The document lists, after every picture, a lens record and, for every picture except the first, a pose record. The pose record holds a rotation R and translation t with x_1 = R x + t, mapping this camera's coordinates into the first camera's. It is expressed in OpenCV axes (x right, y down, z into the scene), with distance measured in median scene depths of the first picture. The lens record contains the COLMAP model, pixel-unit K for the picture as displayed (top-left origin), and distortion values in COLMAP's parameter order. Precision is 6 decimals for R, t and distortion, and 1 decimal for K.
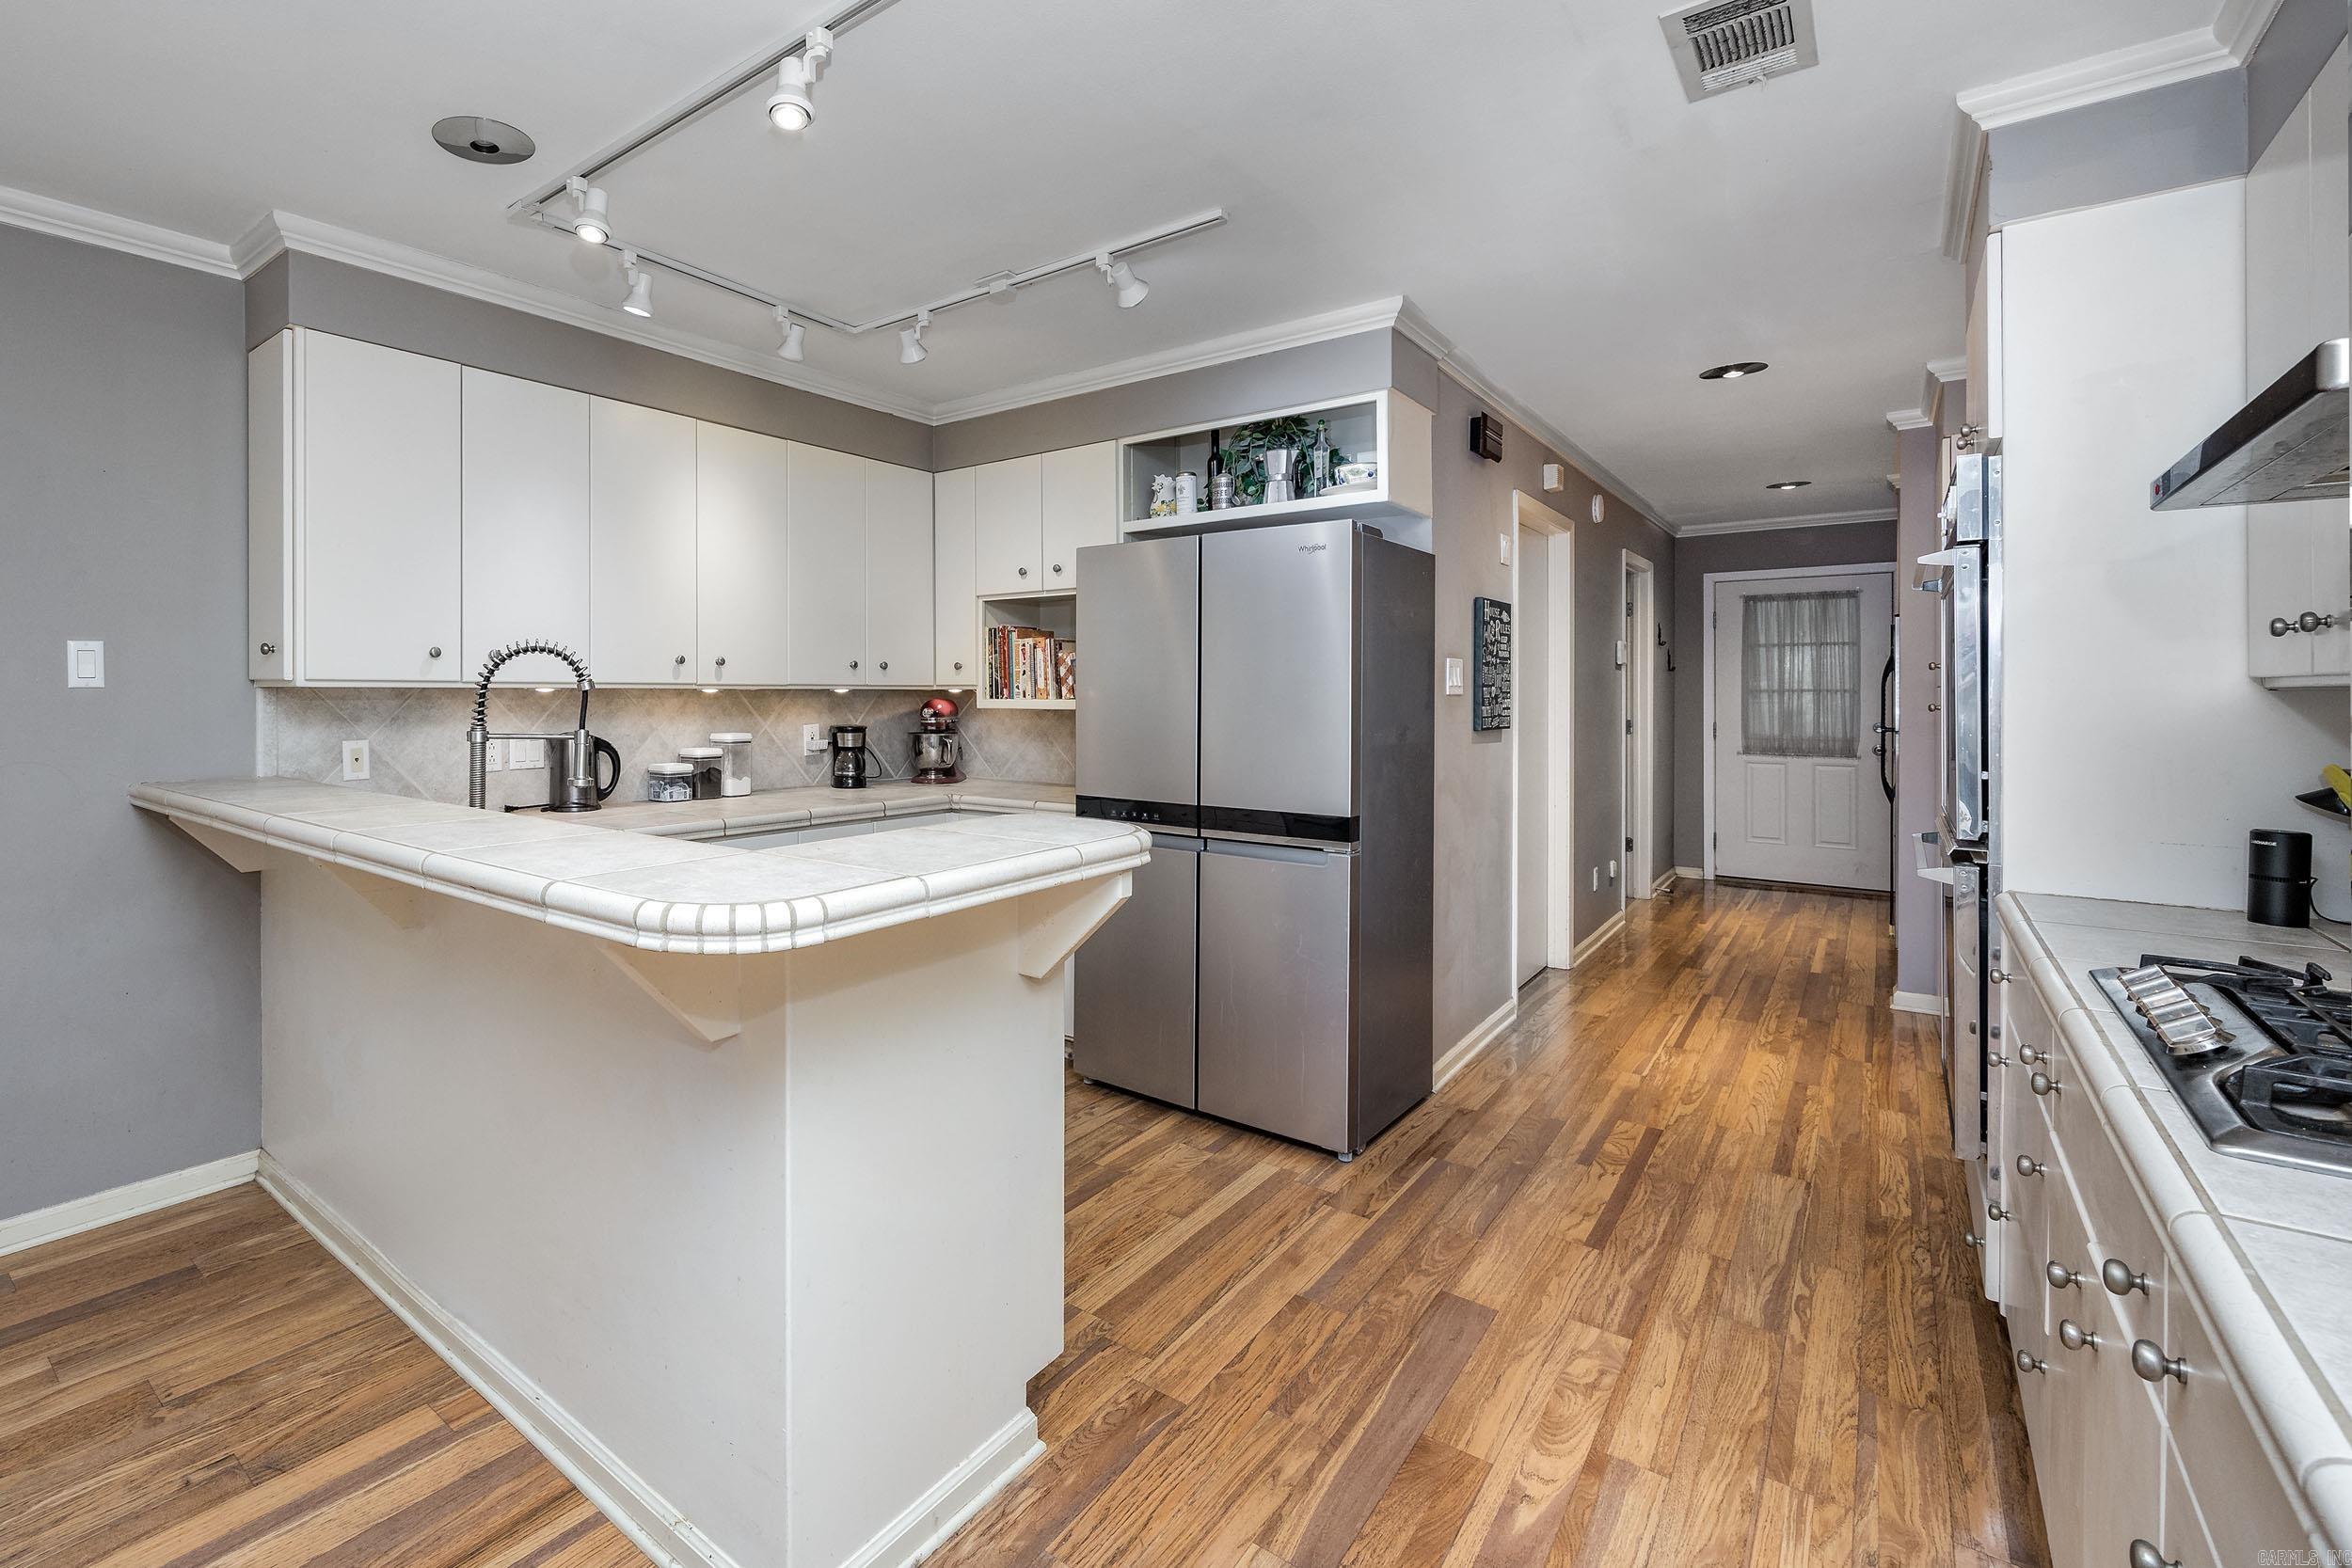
lens RADIAL K [[1056.2, 0, 952.4], [0, 1056.2, 704.3], [0, 0, 1]] dist [-0.001269, -0.000238]
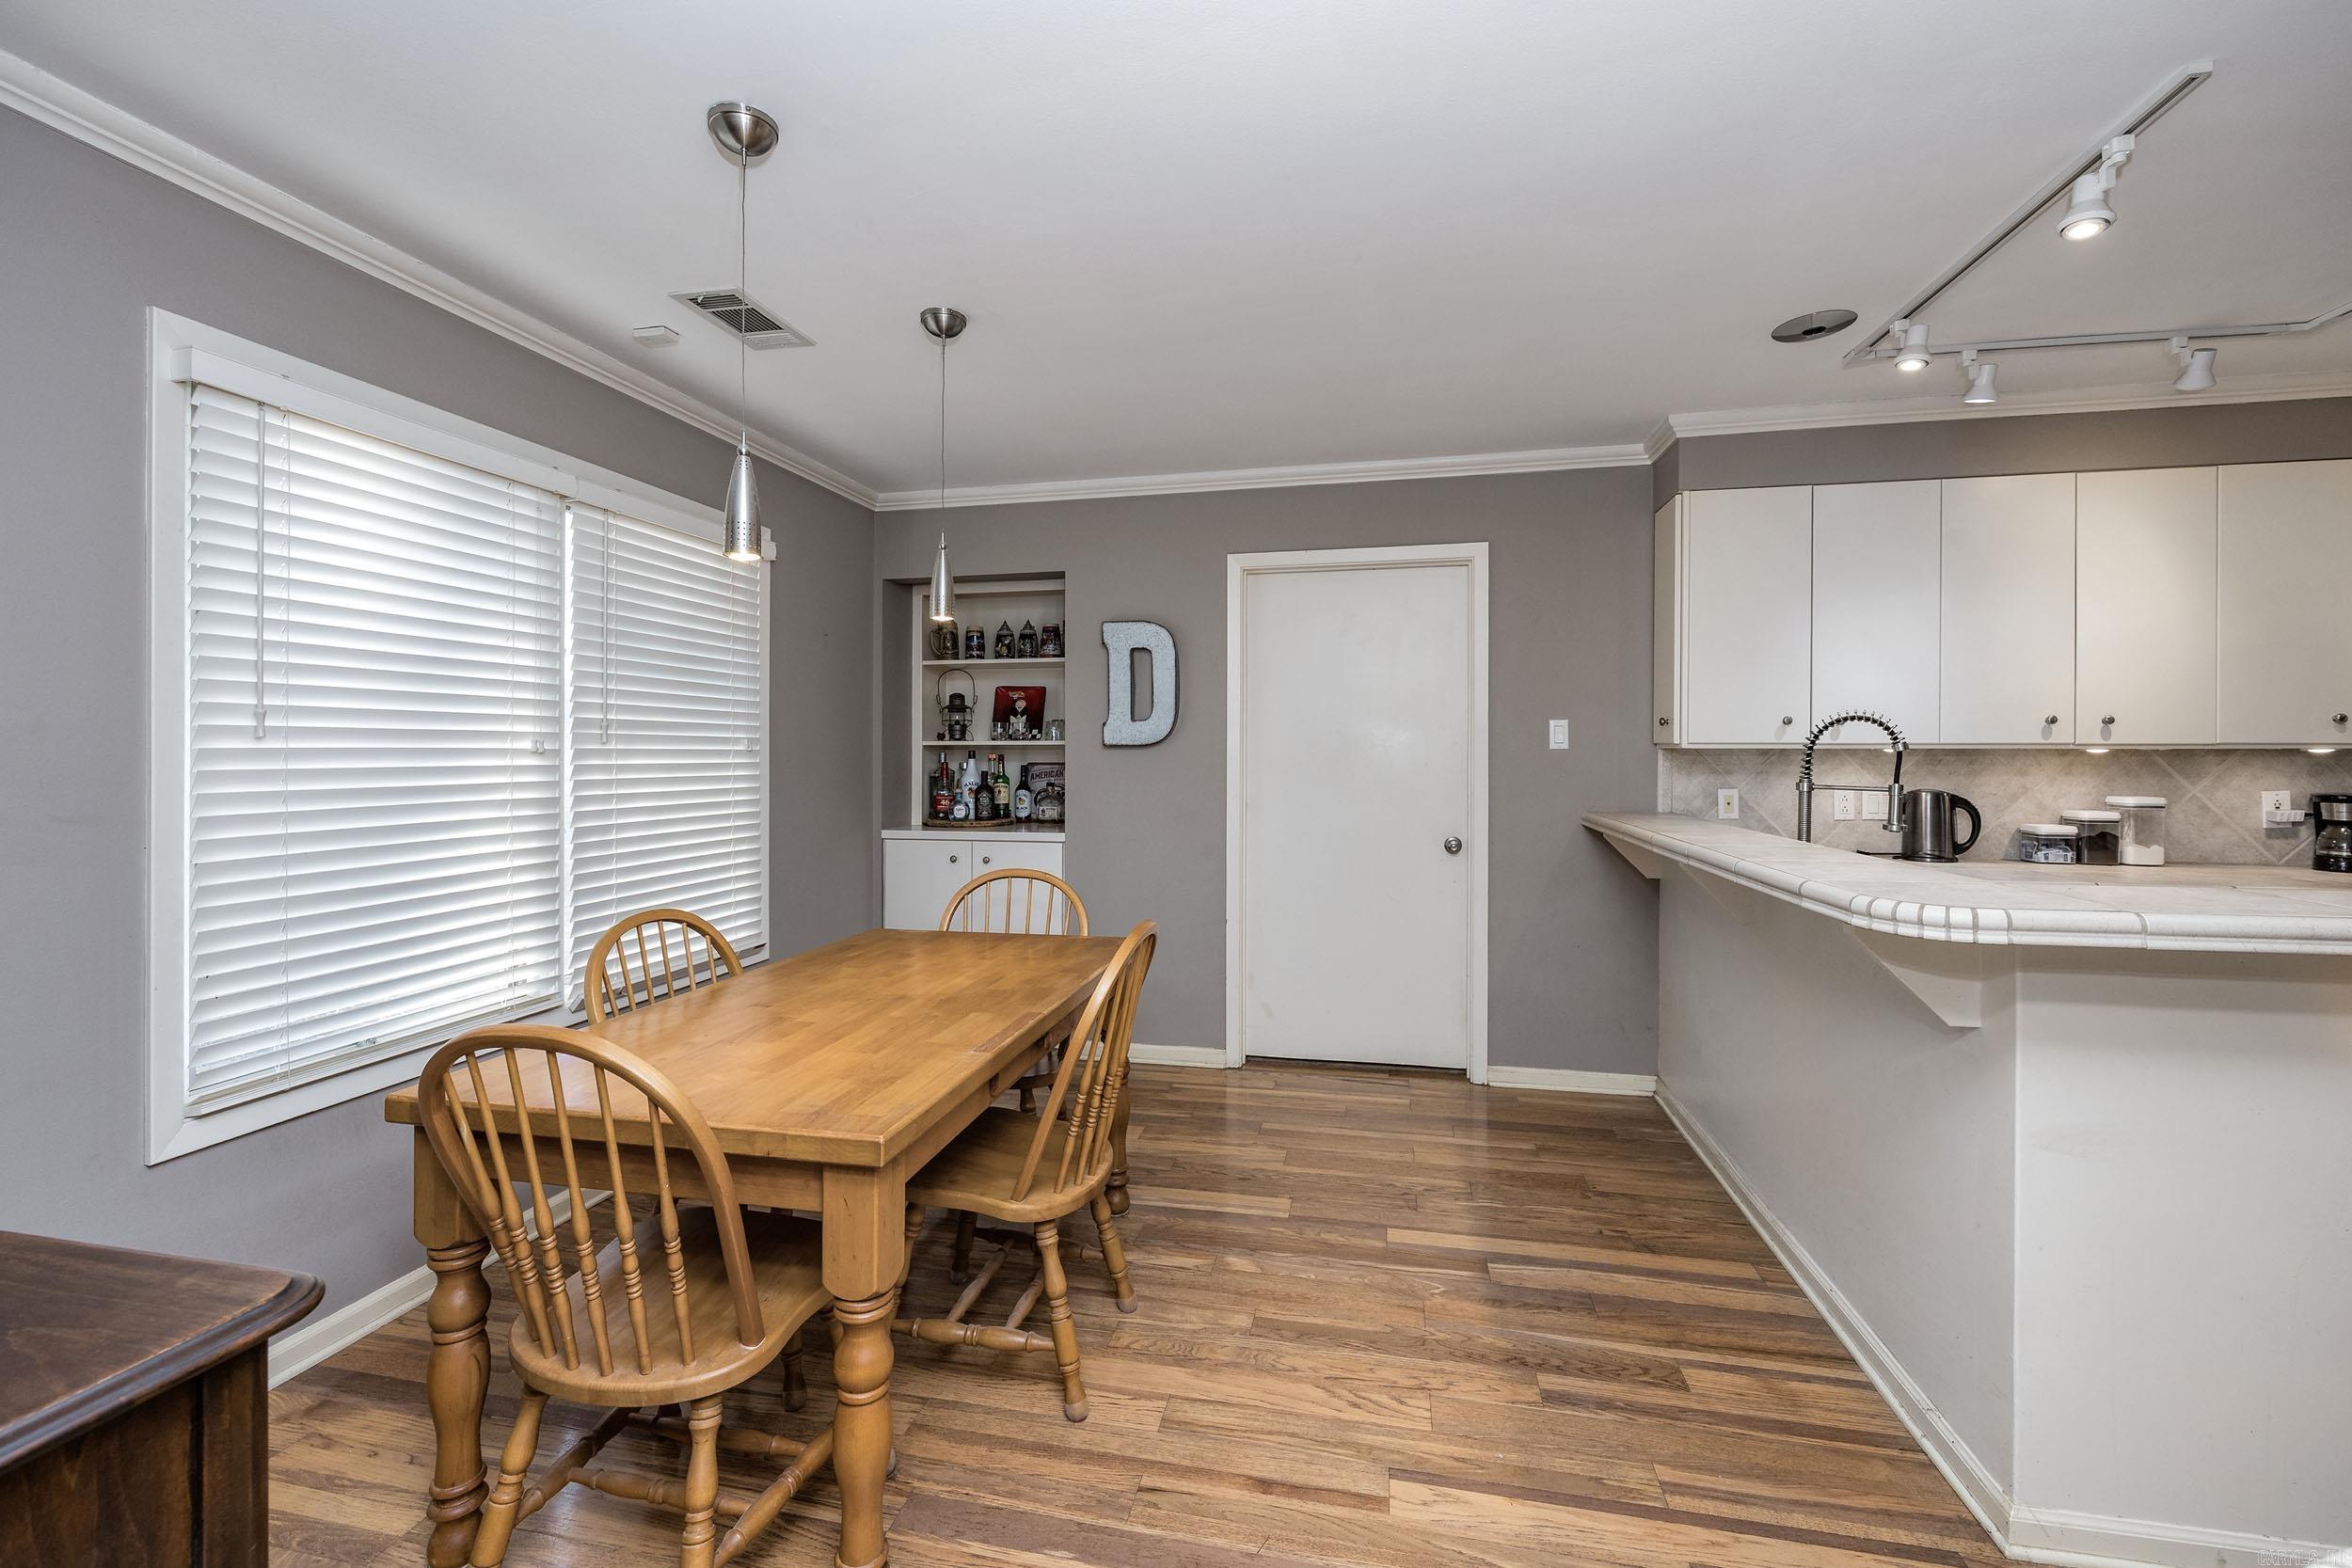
lens RADIAL K [[989.2, 0, 1186.0], [0, 989.2, 754.5], [0, 0, 1]] dist [-0.003728, -0.000565]
pose [[0.493487, 0.003065, -0.869748, 0.138137], [-0.010268, 0.999945, -0.002303, 0.000868], [0.869693, 0.010067, 0.493491, -0.155788]]
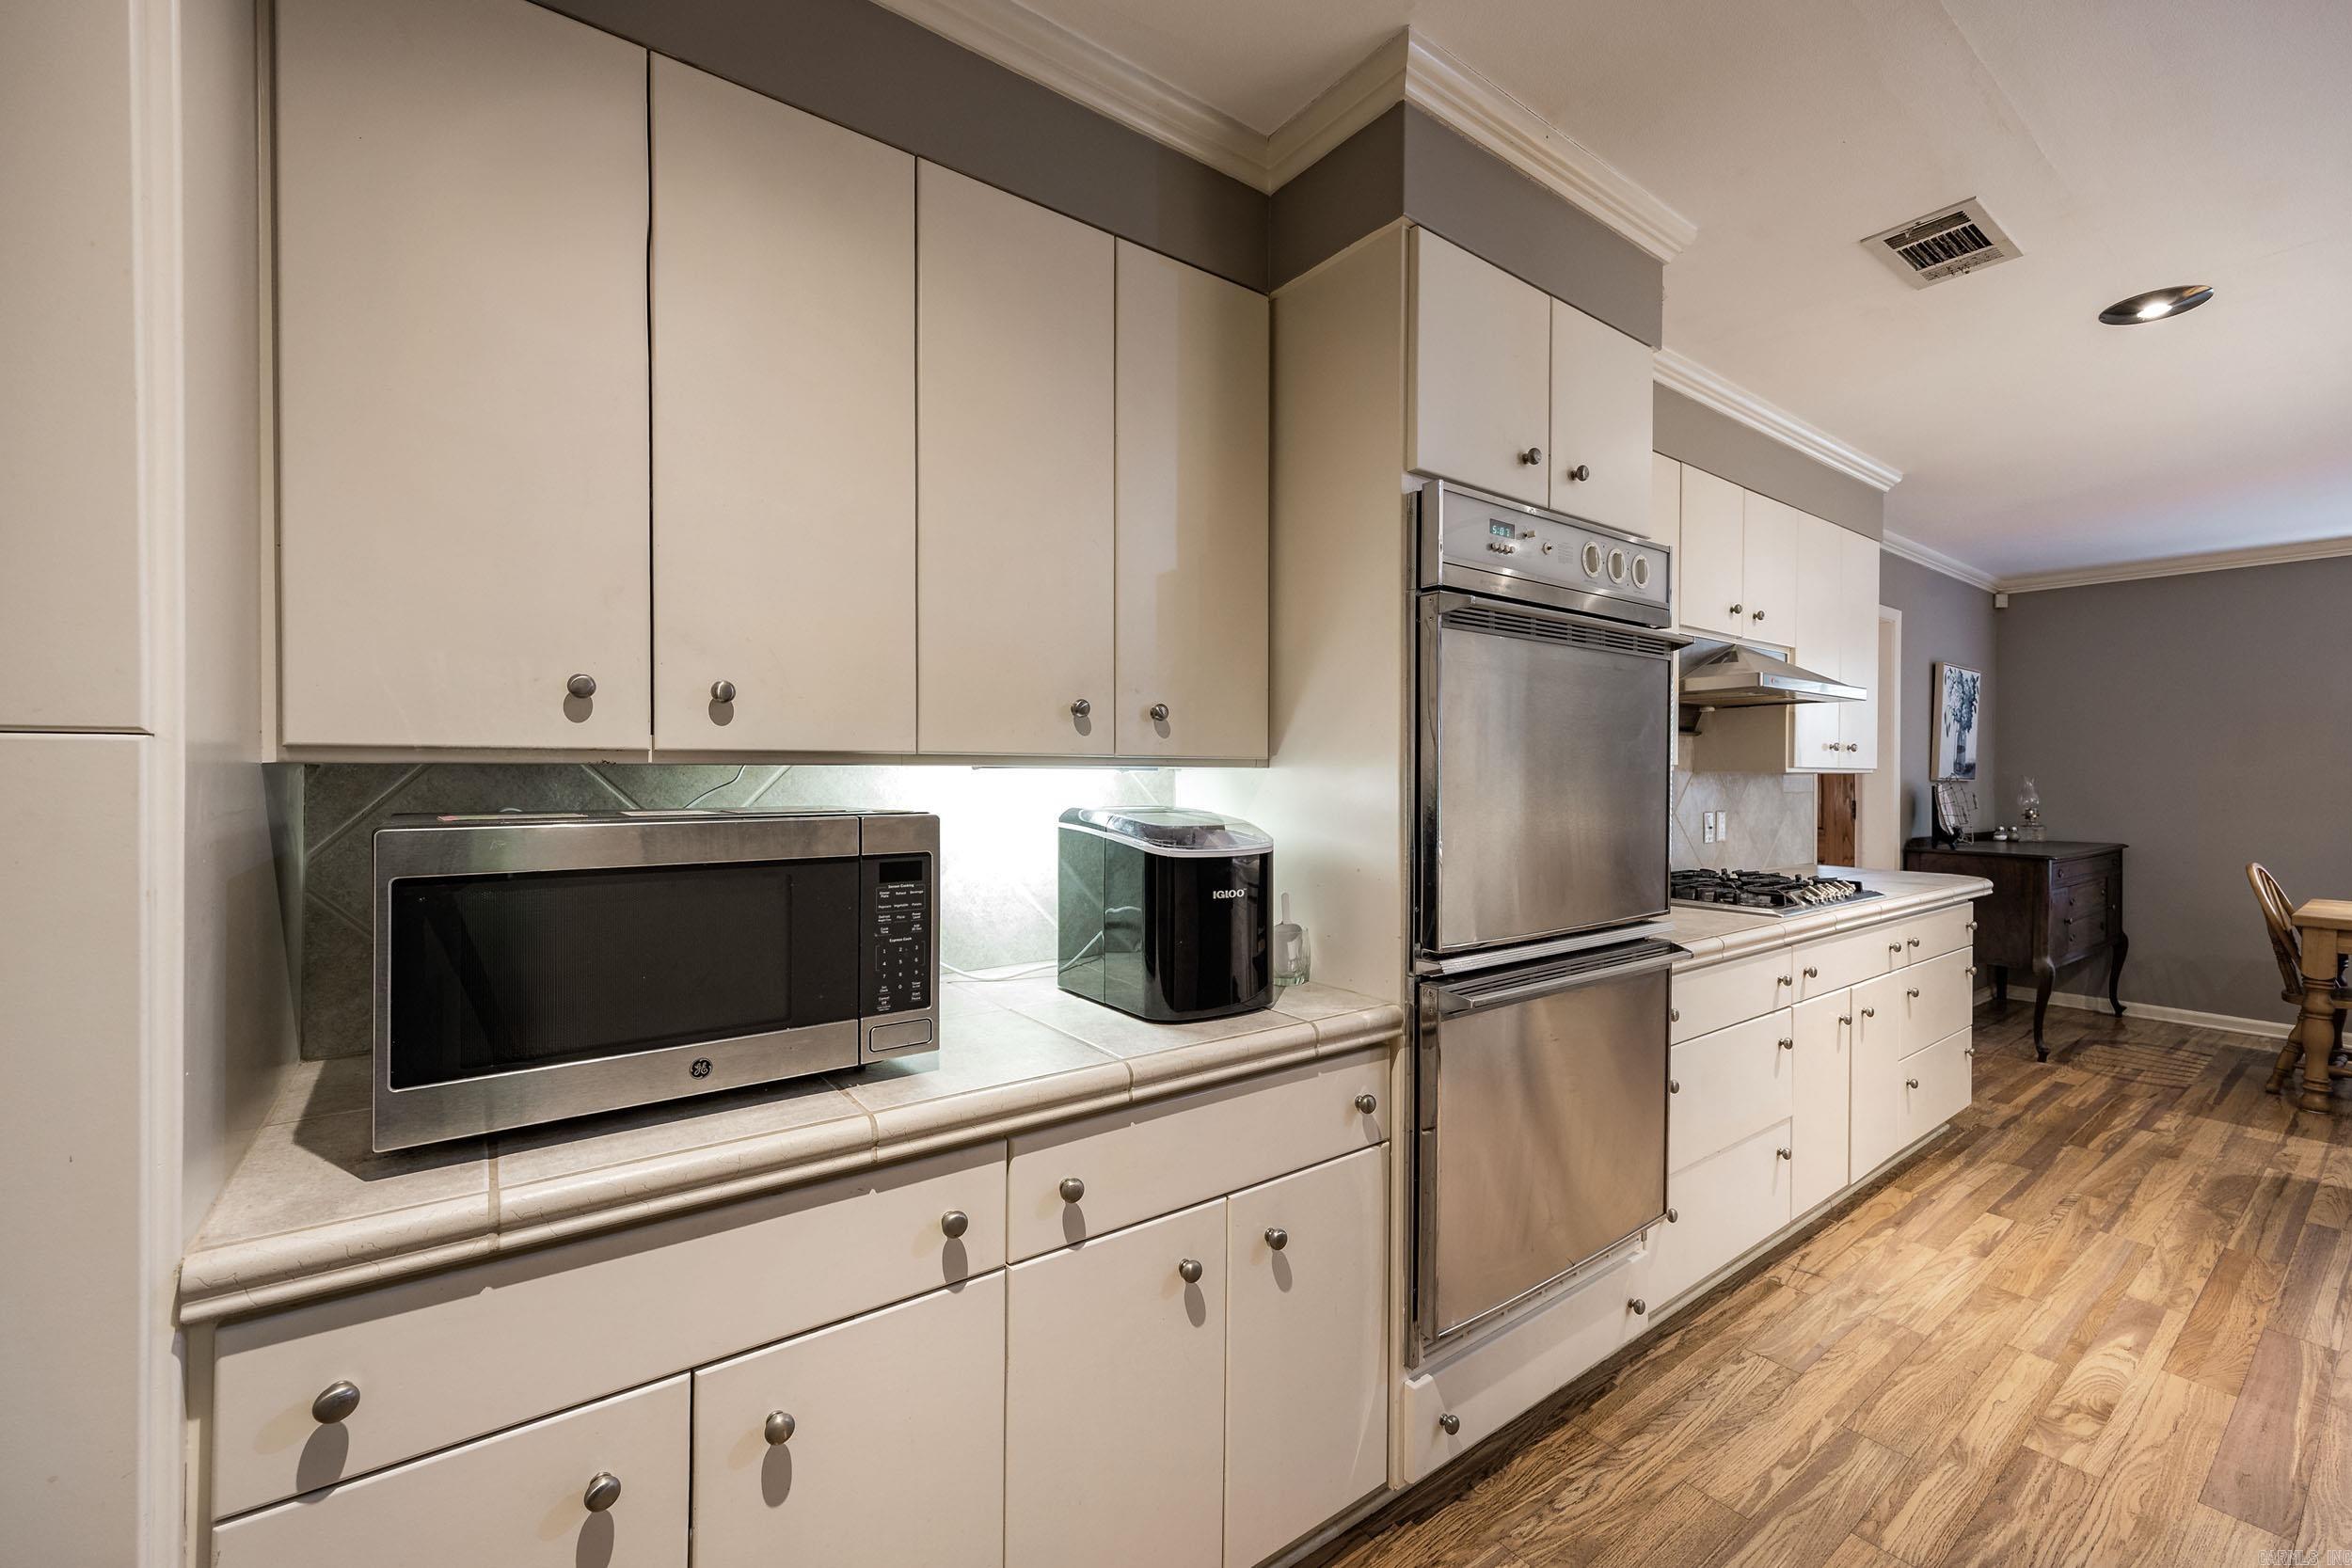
lens RADIAL K [[929.4, 0, 1176.0], [0, 929.4, 784.0], [0, 0, 1]] dist [-0.014835, -0.000181]
pose [[-0.973170, -0.004899, 0.230035, 0.683053], [-0.000484, 0.999815, 0.019246, -0.008787], [-0.230086, 0.018618, -0.972992, 1.116440]]
